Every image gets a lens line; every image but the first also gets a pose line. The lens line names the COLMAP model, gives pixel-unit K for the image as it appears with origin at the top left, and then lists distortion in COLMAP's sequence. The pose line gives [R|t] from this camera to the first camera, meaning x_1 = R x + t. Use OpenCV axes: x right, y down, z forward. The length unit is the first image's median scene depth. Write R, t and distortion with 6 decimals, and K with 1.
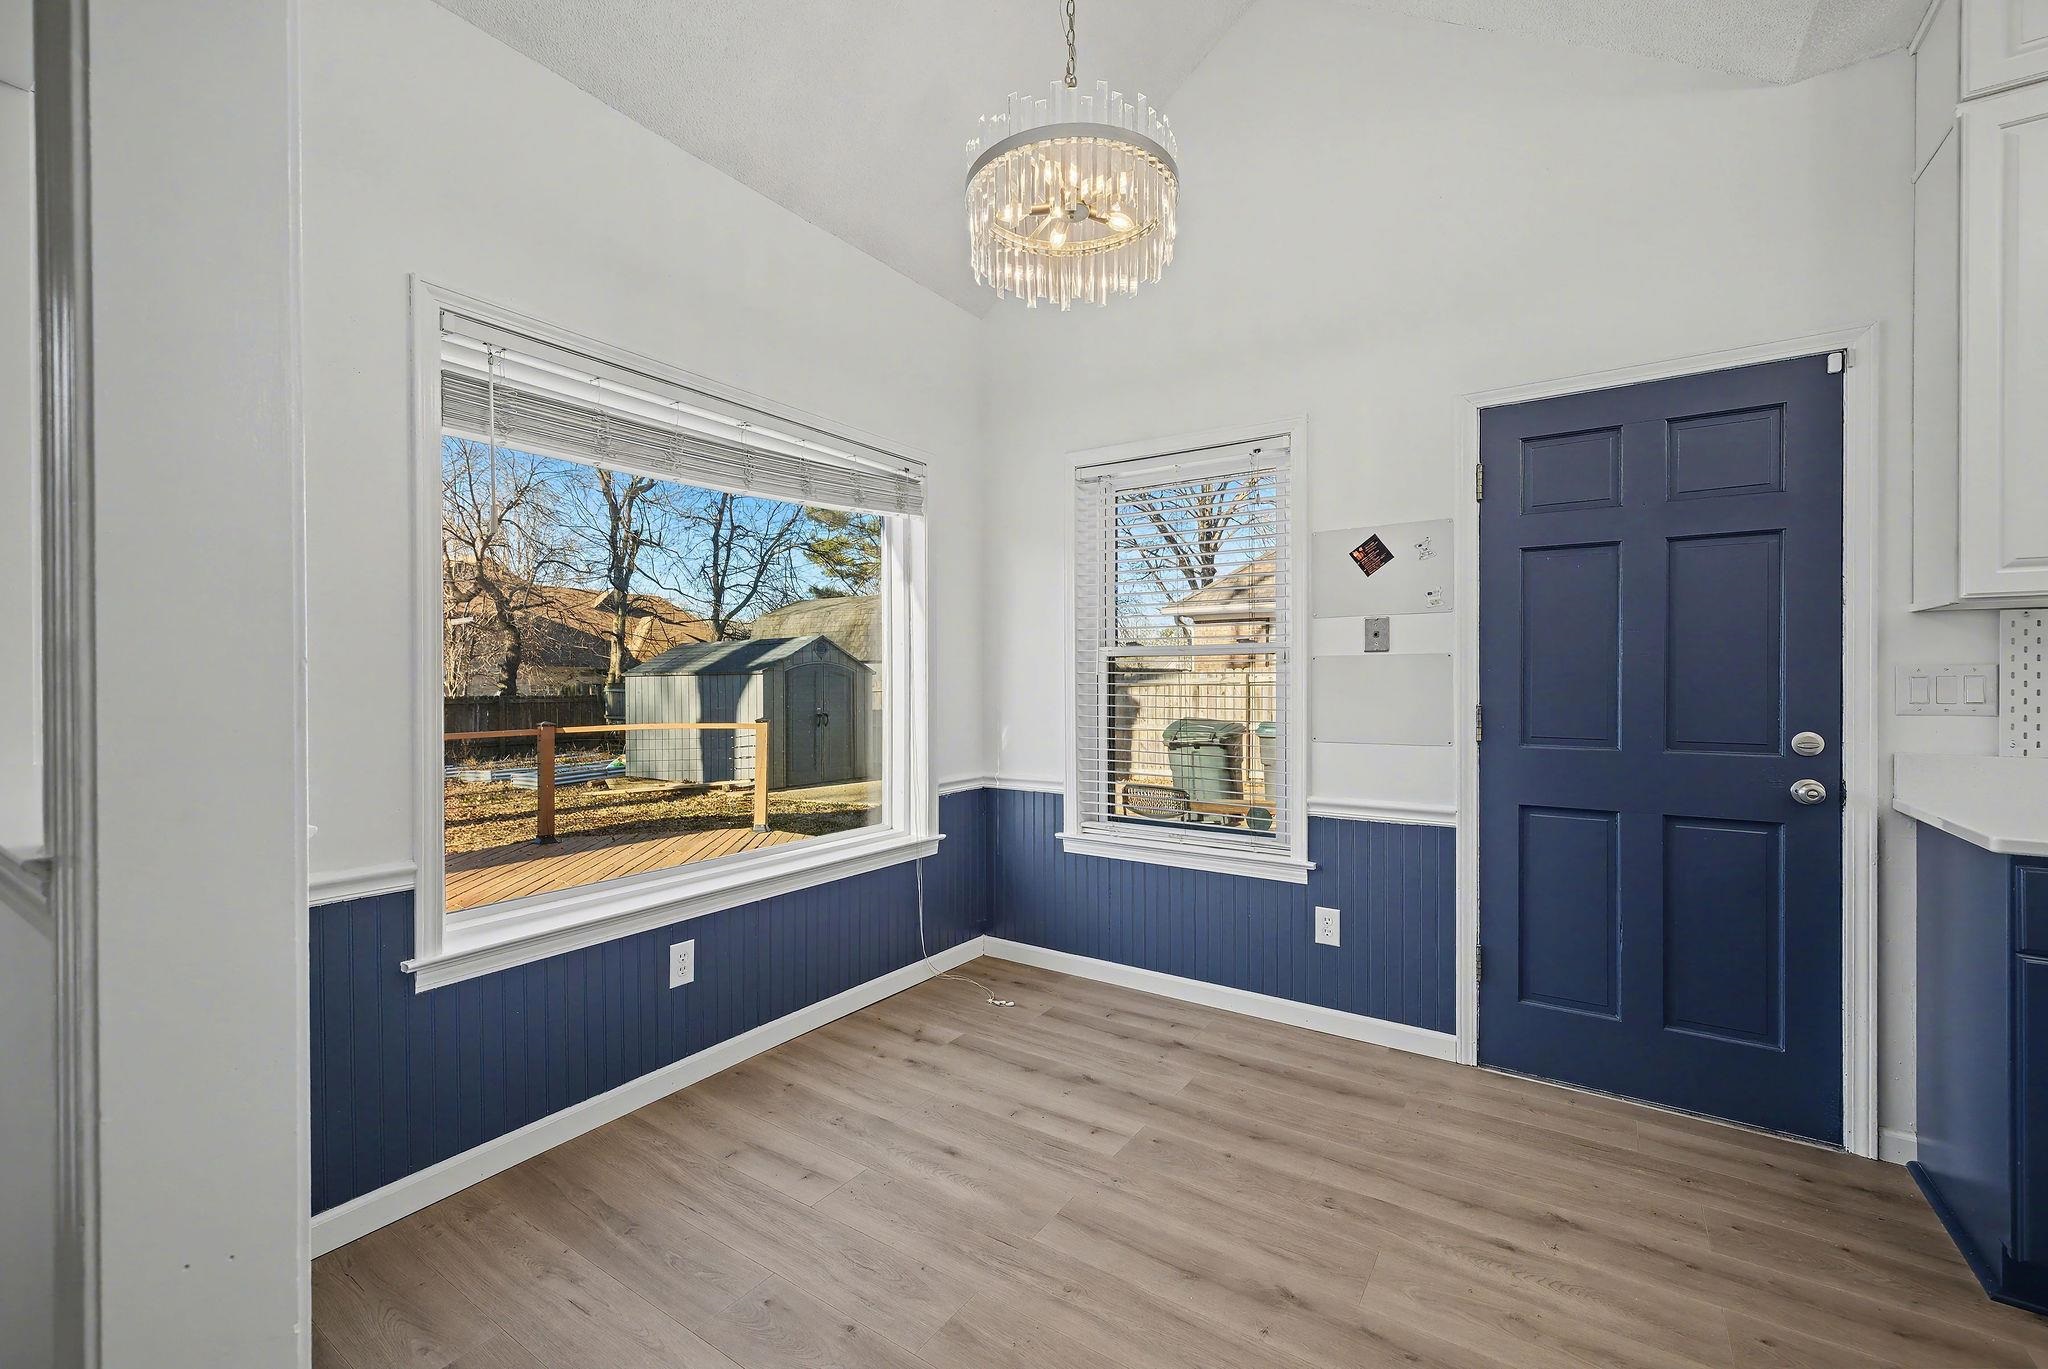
lens RADIAL K [[870.1, 0, 1019.6], [0, 870.1, 680.7], [0, 0, 1]] dist [0.005056, 0.000042]
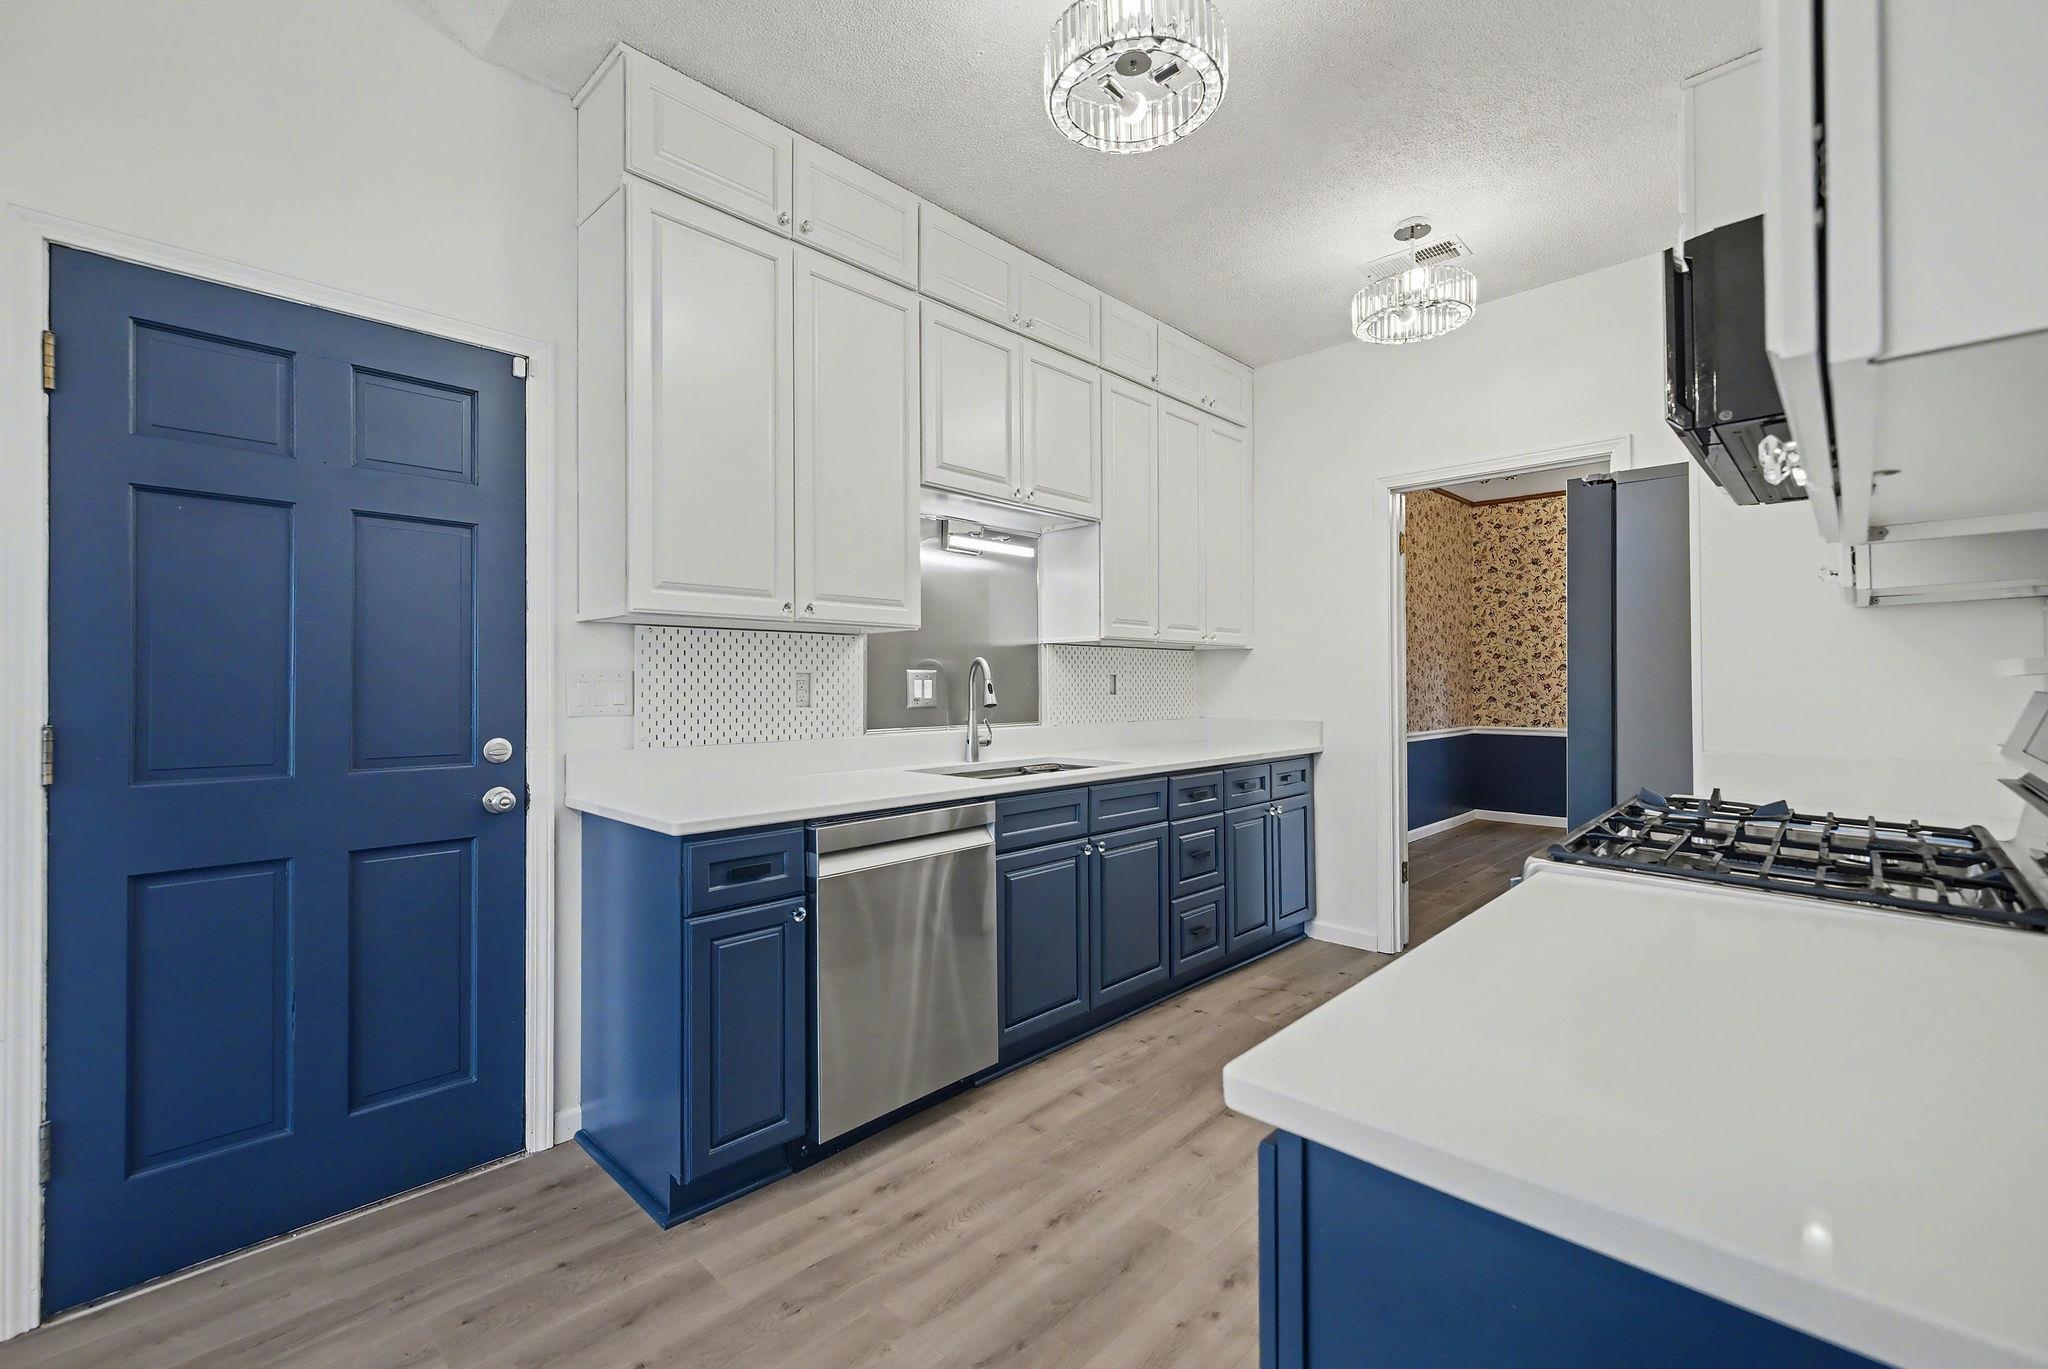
lens RADIAL K [[870.1, 0, 1019.6], [0, 870.1, 680.7], [0, 0, 1]] dist [0.005056, 0.000042]
pose [[0.180885, 0.004851, 0.983492, 0.058205], [-0.000511, 0.999988, -0.004838, -0.000539], [-0.983504, 0.000372, 0.180885, 0.263344]]
